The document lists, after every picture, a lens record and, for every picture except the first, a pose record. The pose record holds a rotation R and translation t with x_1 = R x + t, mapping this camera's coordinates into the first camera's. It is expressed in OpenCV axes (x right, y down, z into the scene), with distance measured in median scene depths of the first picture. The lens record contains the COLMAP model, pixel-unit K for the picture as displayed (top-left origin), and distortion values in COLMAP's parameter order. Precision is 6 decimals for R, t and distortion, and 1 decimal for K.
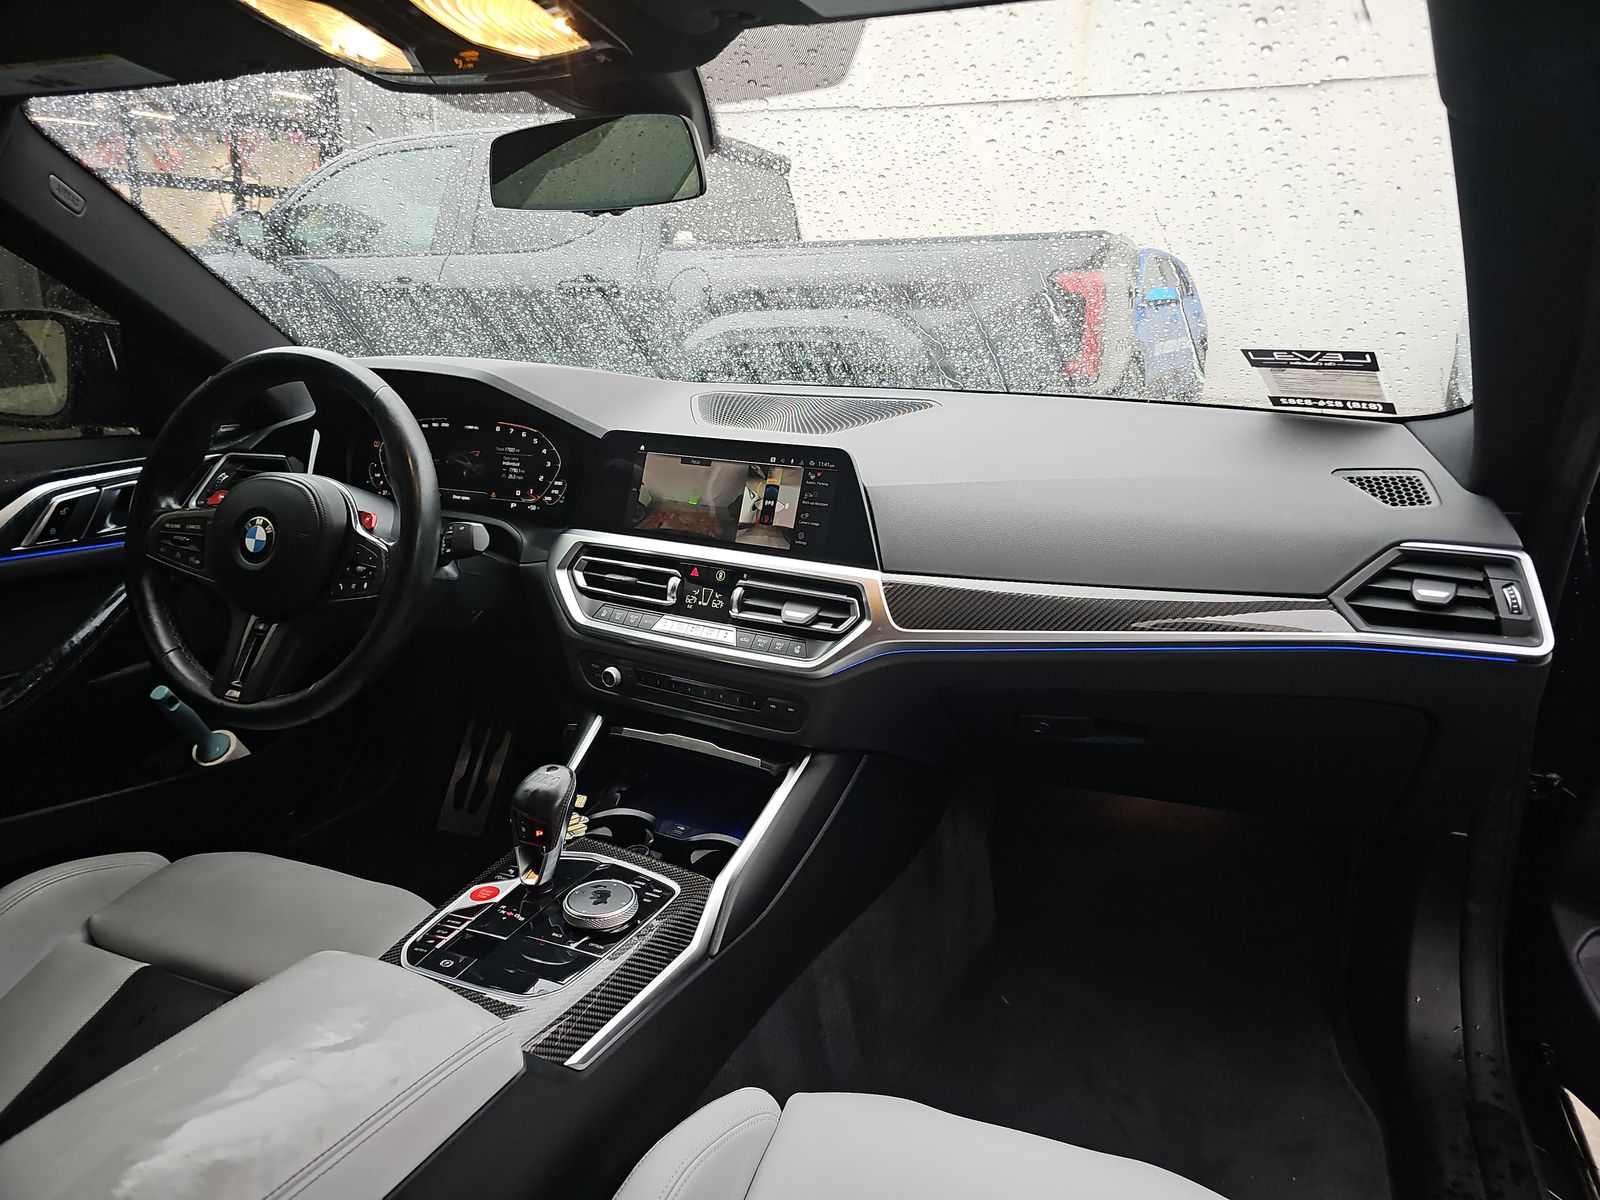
lens RADIAL K [[1100.2, 0, 800.0], [0, 1100.2, 600.0], [0, 0, 1]] dist [0.068021, 0.000244]
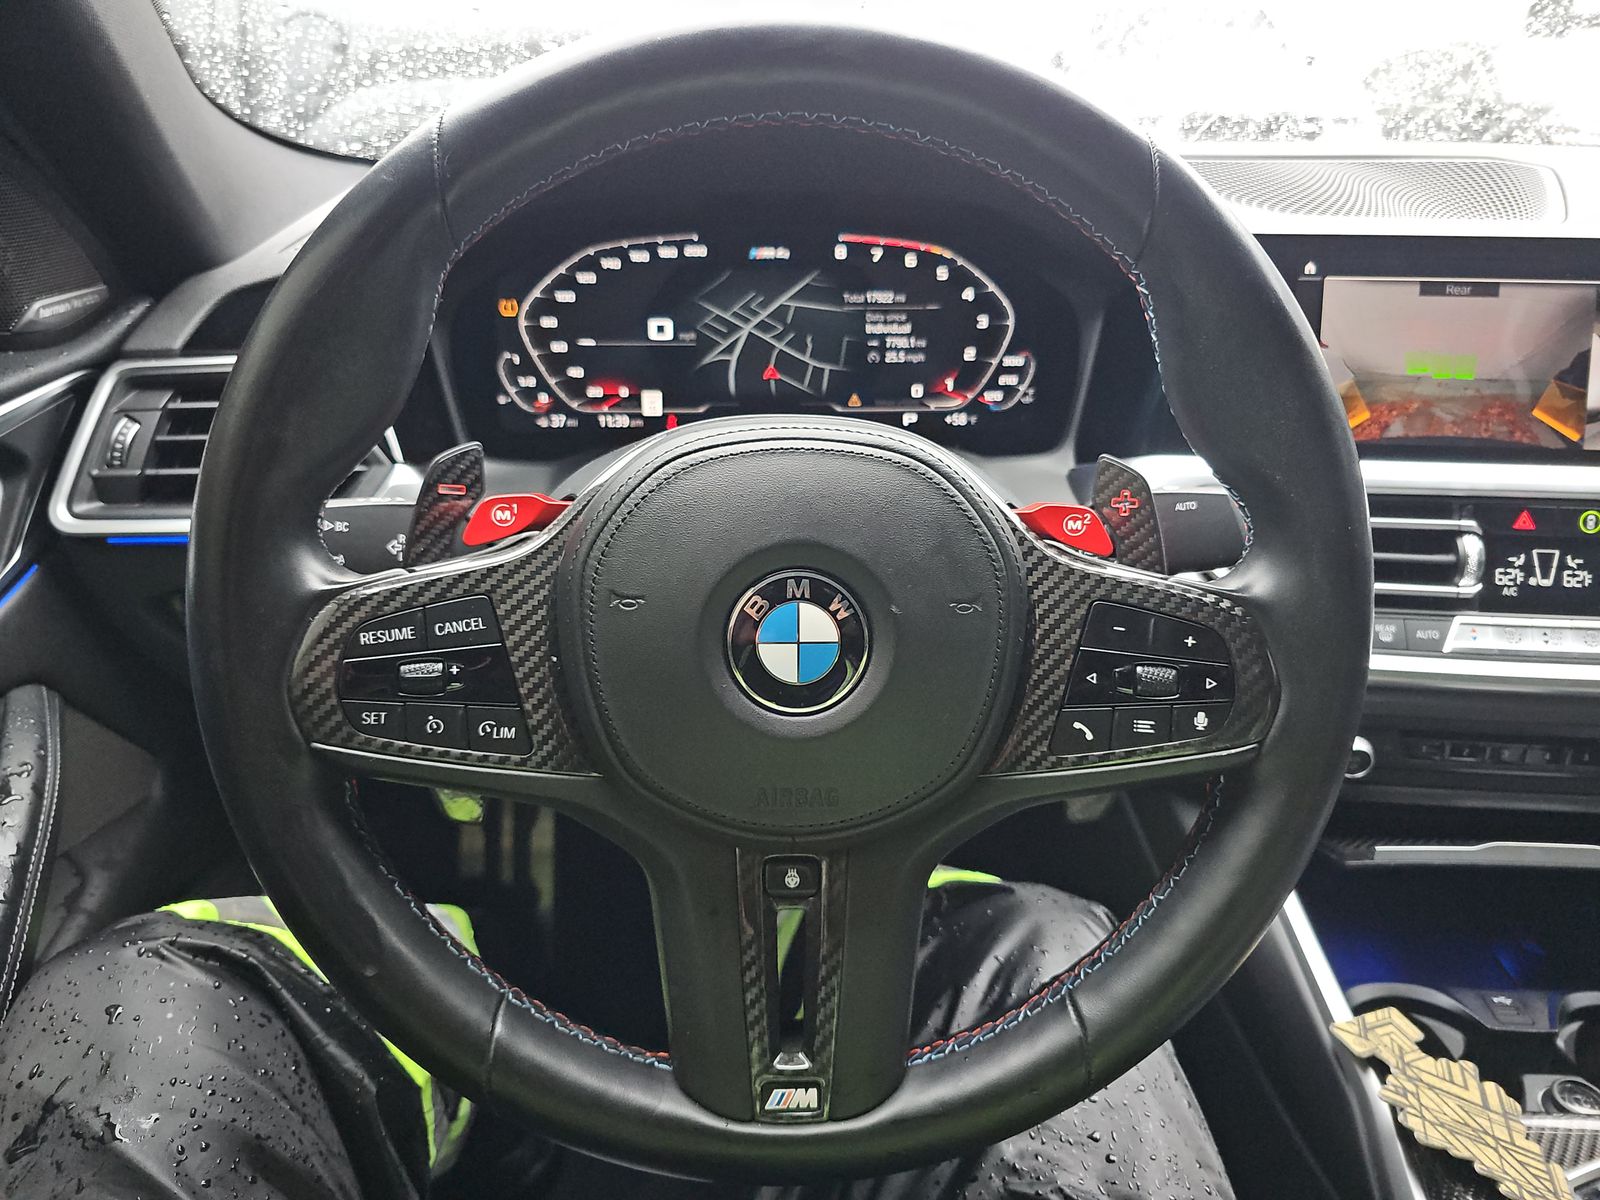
lens RADIAL K [[1071.7, 0, 800.2], [0, 1071.7, 620.1], [0, 0, 1]] dist [0.003944, 0.000844]
pose [[0.896468, -0.193358, 0.398696, -0.573390], [0.117666, 0.971345, 0.206505, -0.117179], [-0.427201, -0.138212, 0.893530, 0.691409]]
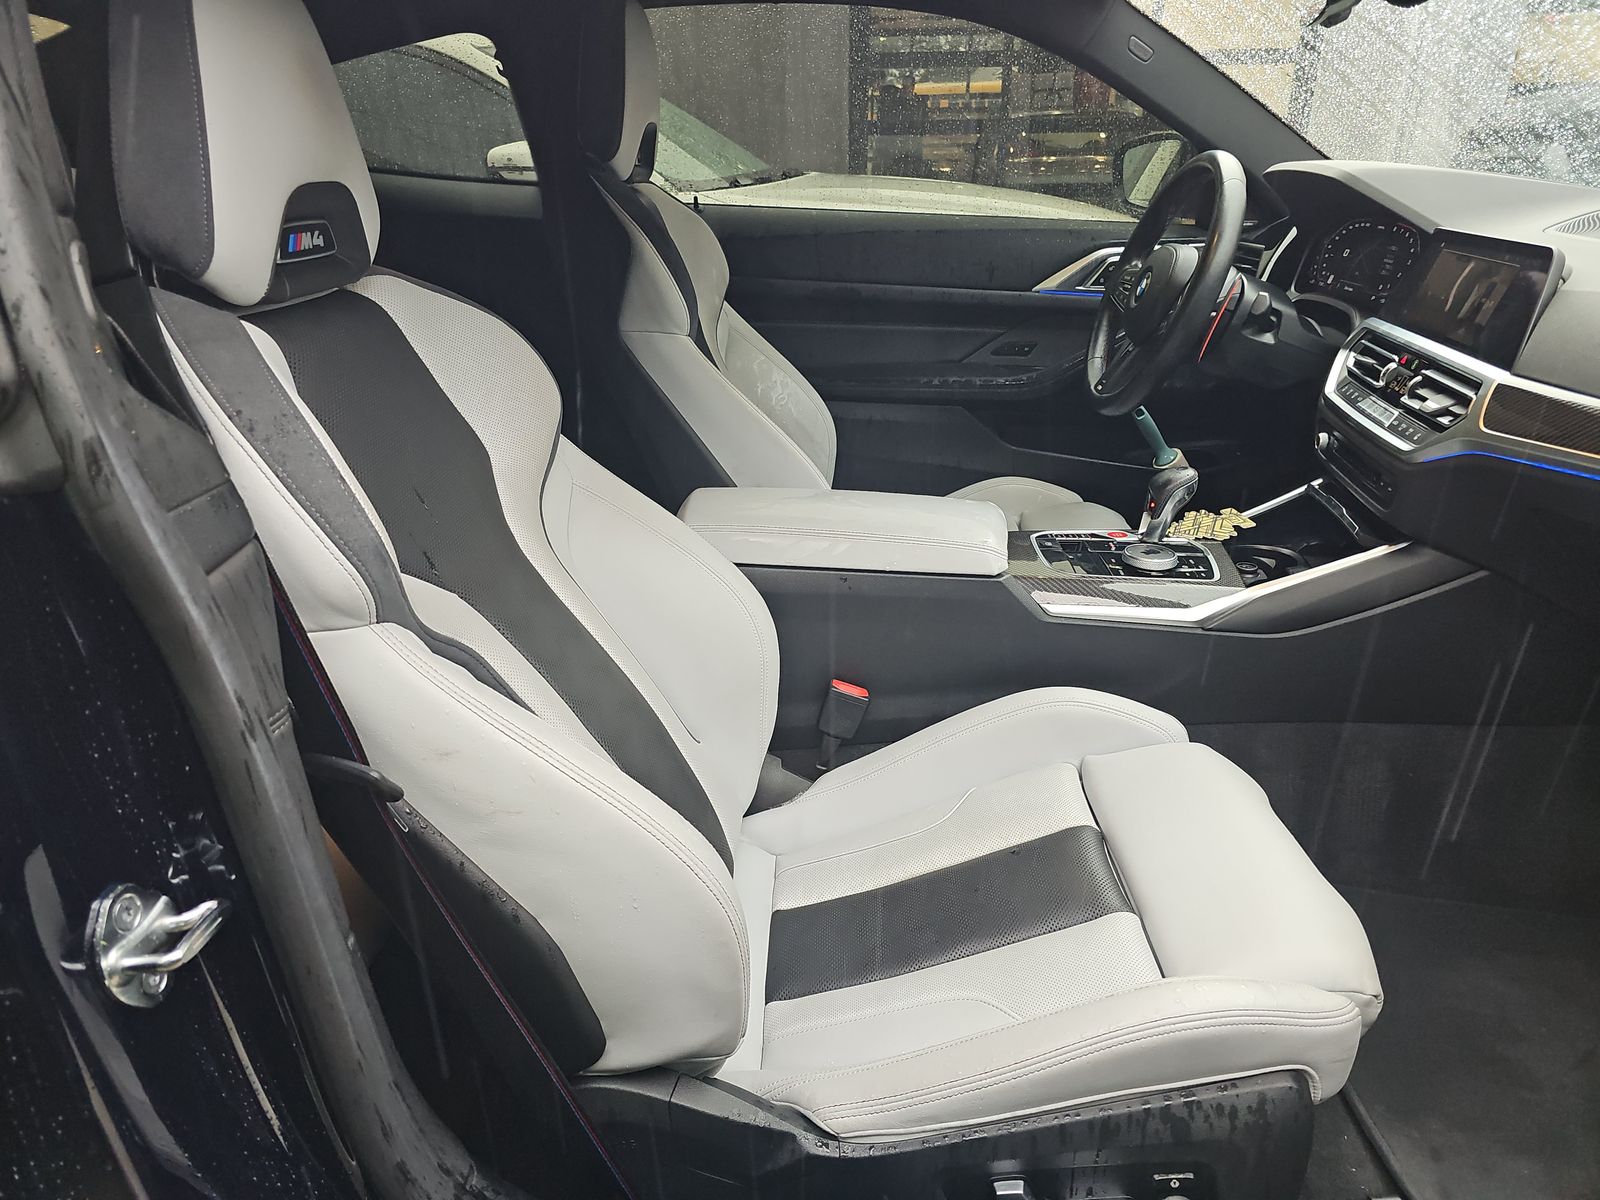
lens RADIAL K [[1100.2, 0, 800.0], [0, 1100.2, 600.0], [0, 0, 1]] dist [0.068021, 0.000244]
pose [[0.400119, 0.352592, -0.845922, 0.688444], [-0.257812, 0.929058, 0.265300, 0.054459], [0.879453, 0.111937, 0.462636, -0.022122]]
